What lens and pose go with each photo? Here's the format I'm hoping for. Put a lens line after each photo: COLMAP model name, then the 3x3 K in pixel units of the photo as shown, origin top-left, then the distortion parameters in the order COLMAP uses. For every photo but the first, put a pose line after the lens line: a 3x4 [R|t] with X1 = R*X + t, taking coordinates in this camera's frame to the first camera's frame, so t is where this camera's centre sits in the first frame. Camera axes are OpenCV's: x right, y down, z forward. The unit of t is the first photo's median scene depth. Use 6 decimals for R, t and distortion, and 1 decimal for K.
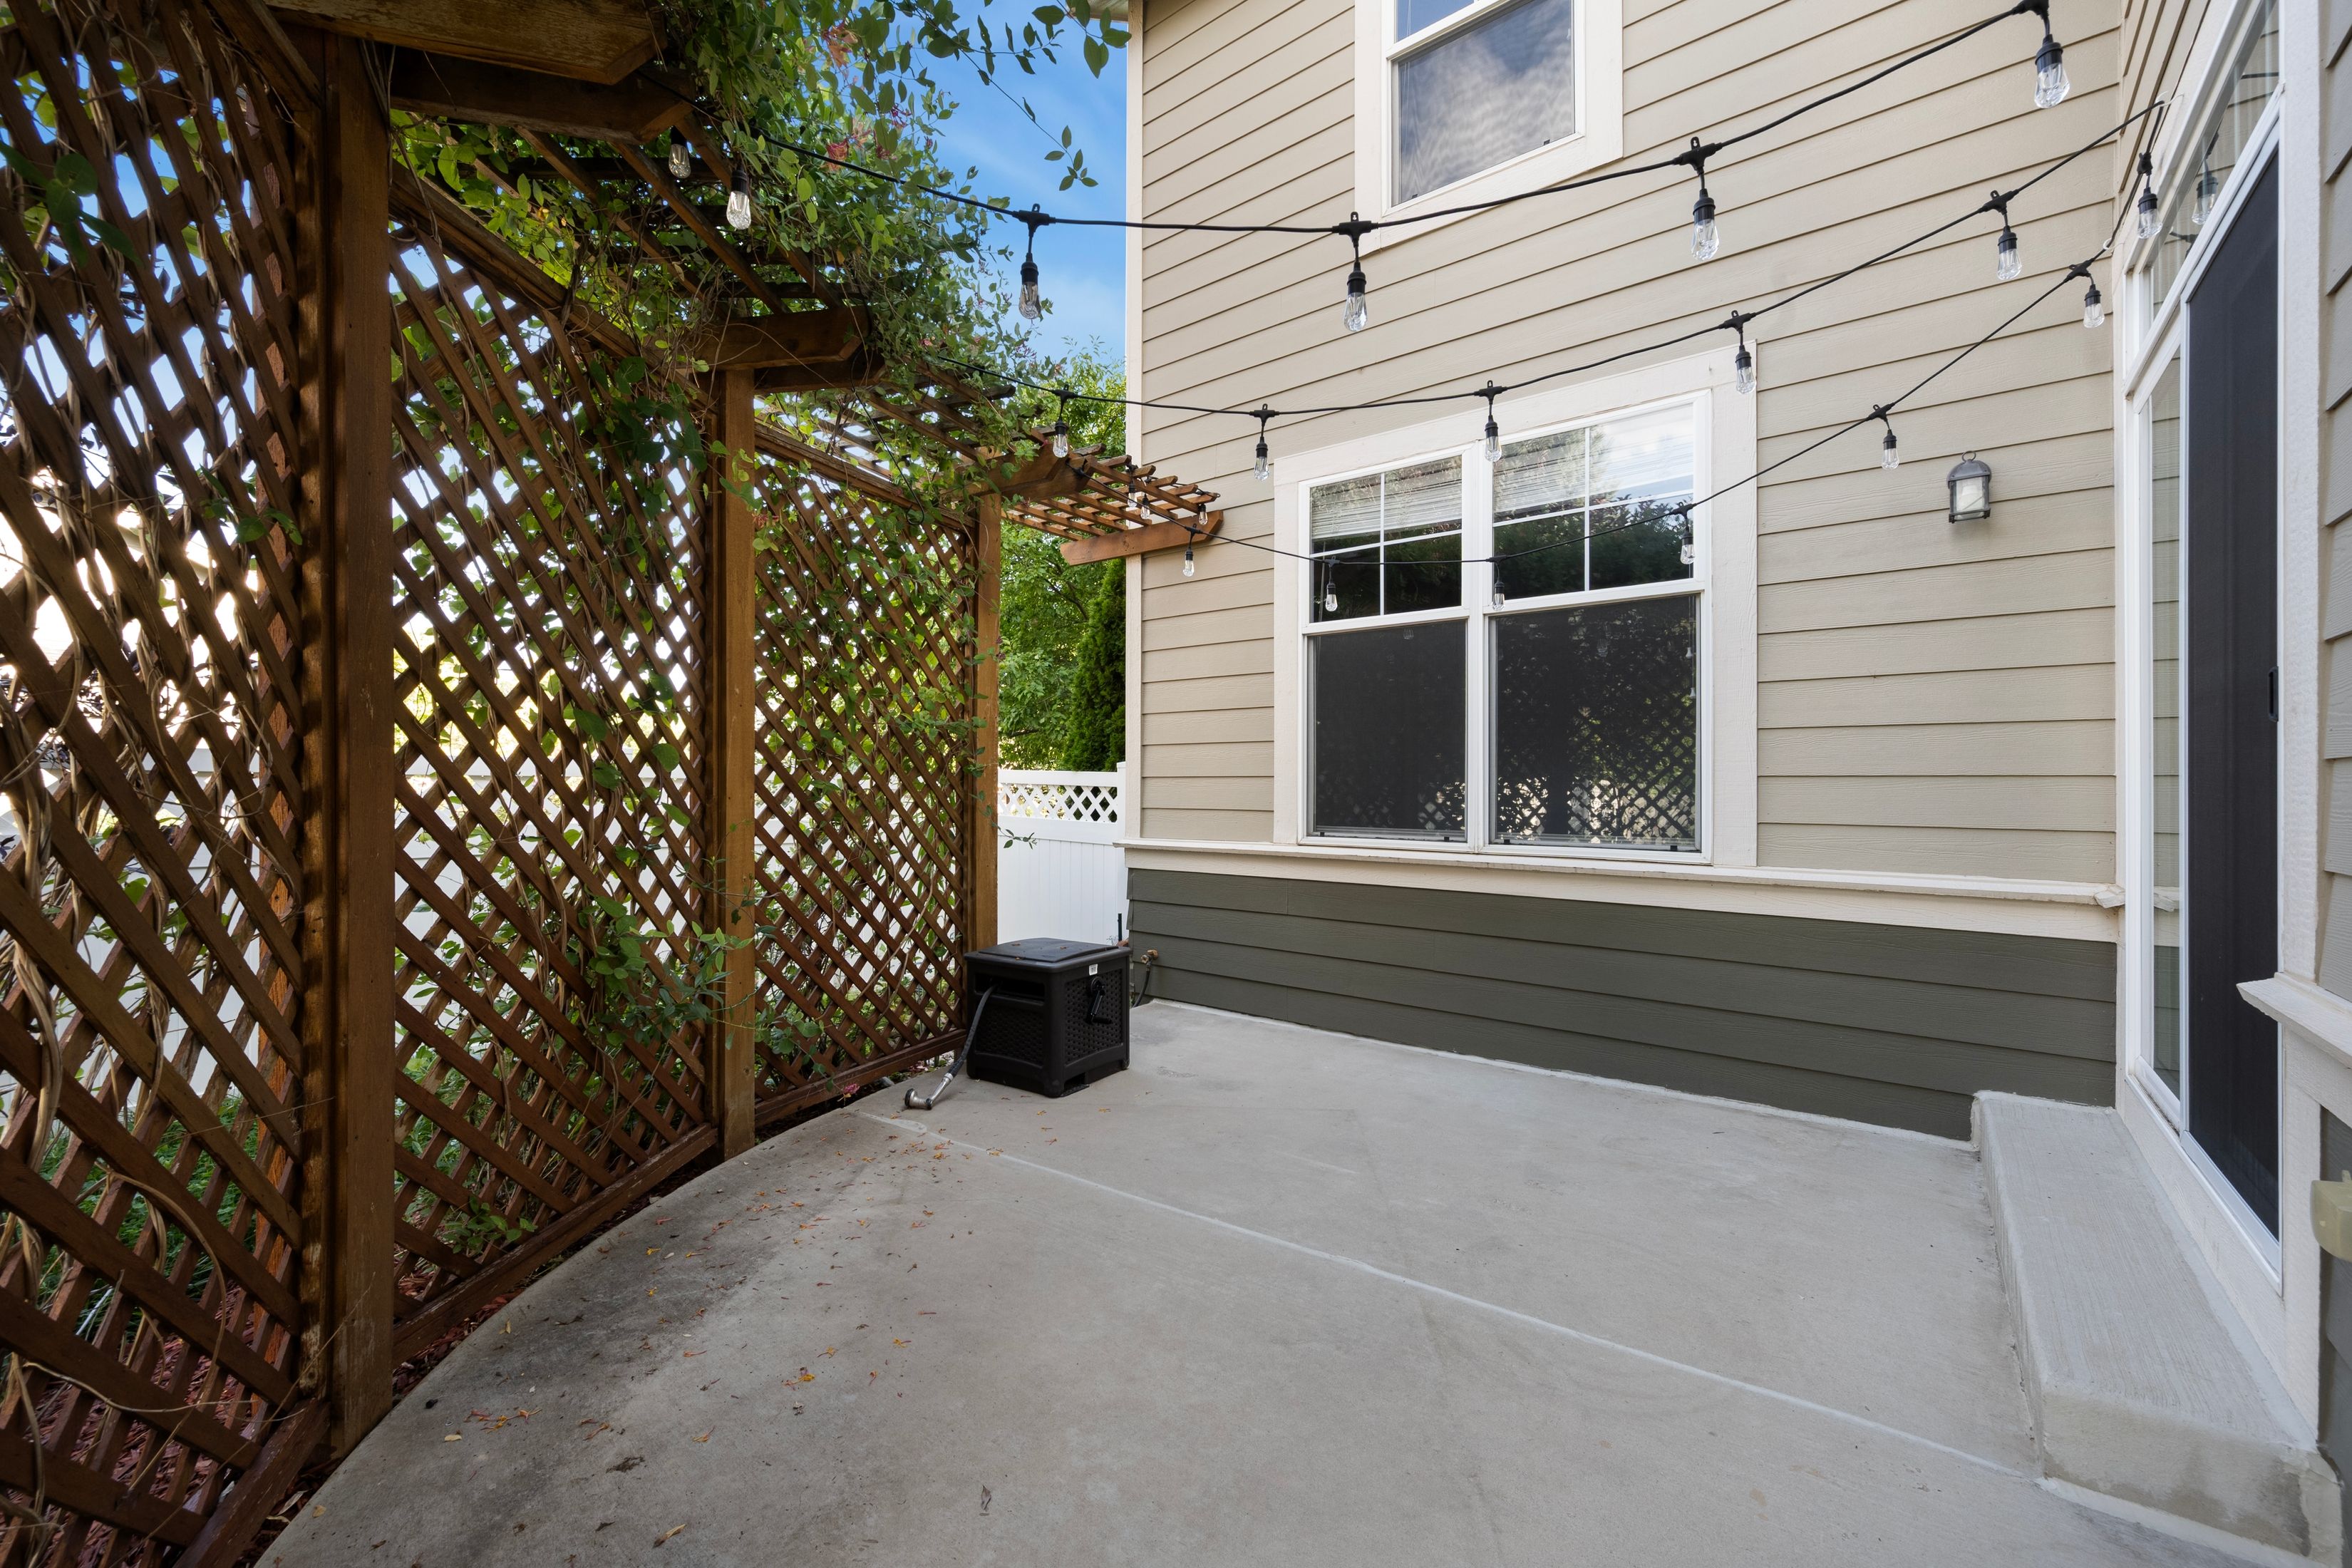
lens RADIAL K [[944.6, 0, 1169.6], [0, 944.6, 782.8], [0, 0, 1]] dist [0.002546, 0.000351]
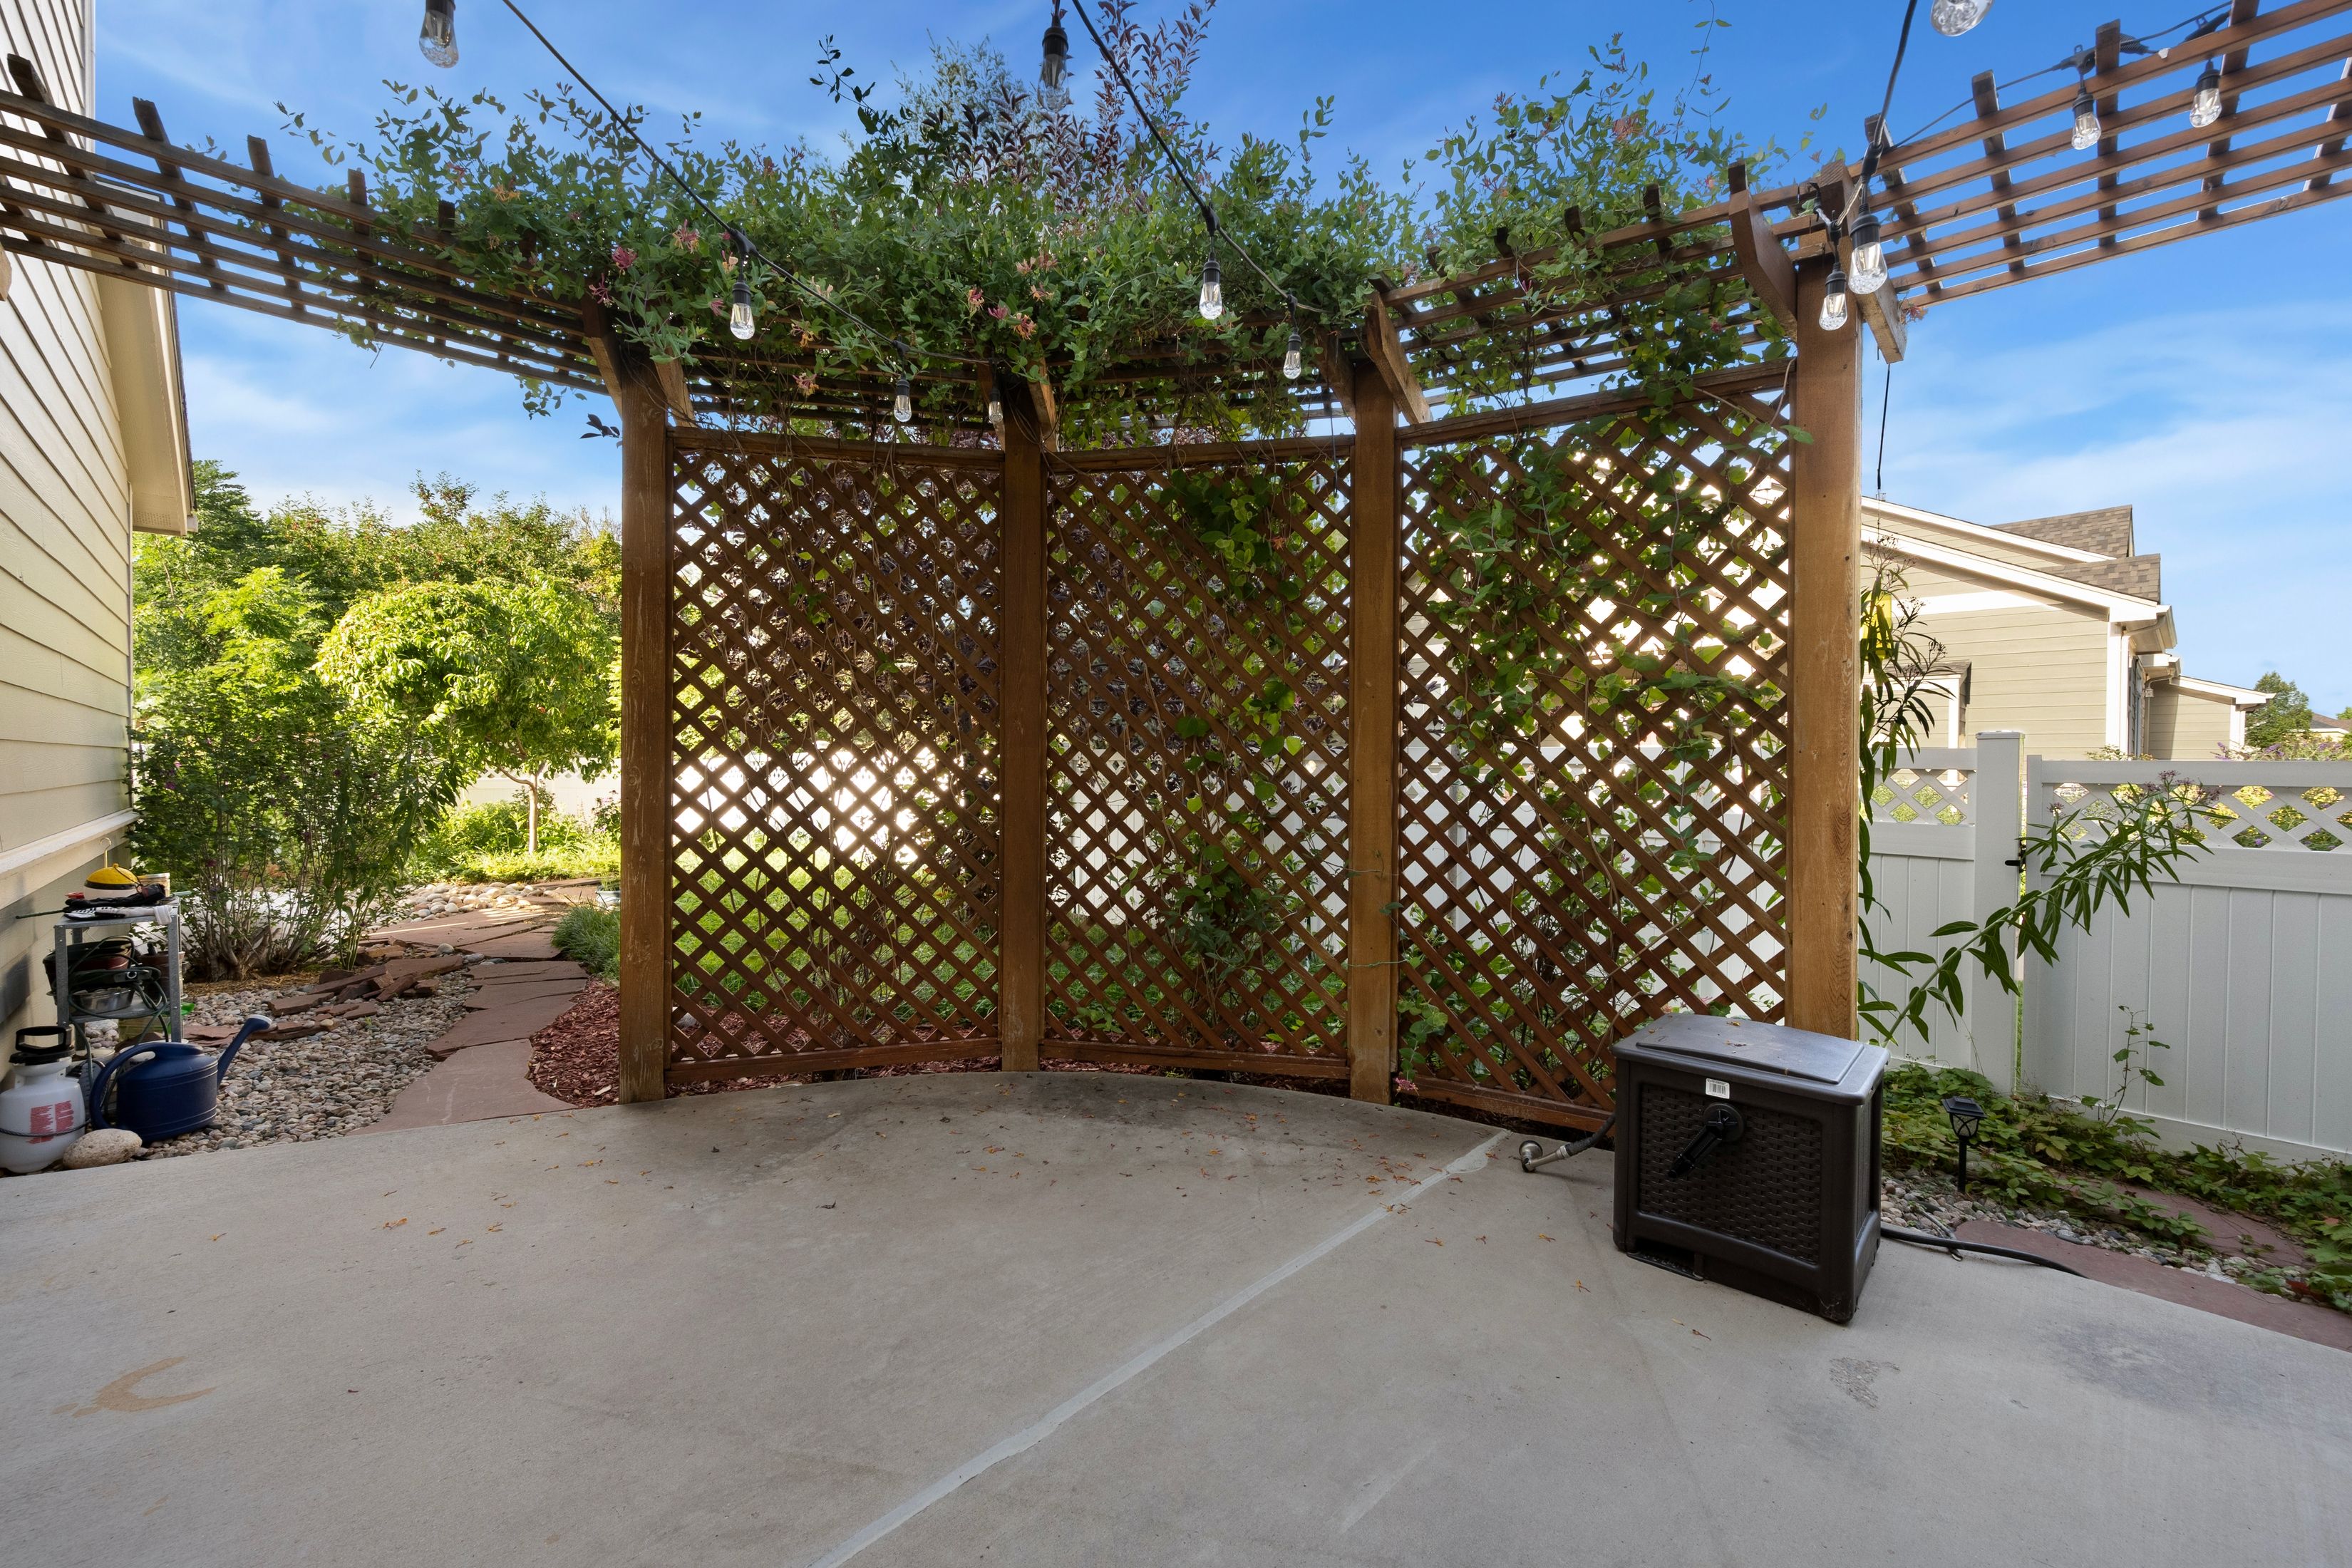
lens RADIAL K [[944.6, 0, 1168.5], [0, 944.6, 775.3], [0, 0, 1]] dist [0.002546, 0.000351]
pose [[-0.139723, 0.007656, -0.990161, 0.794470], [-0.008042, 0.999928, 0.008866, -0.000485], [0.990158, 0.009202, -0.139652, 1.079102]]
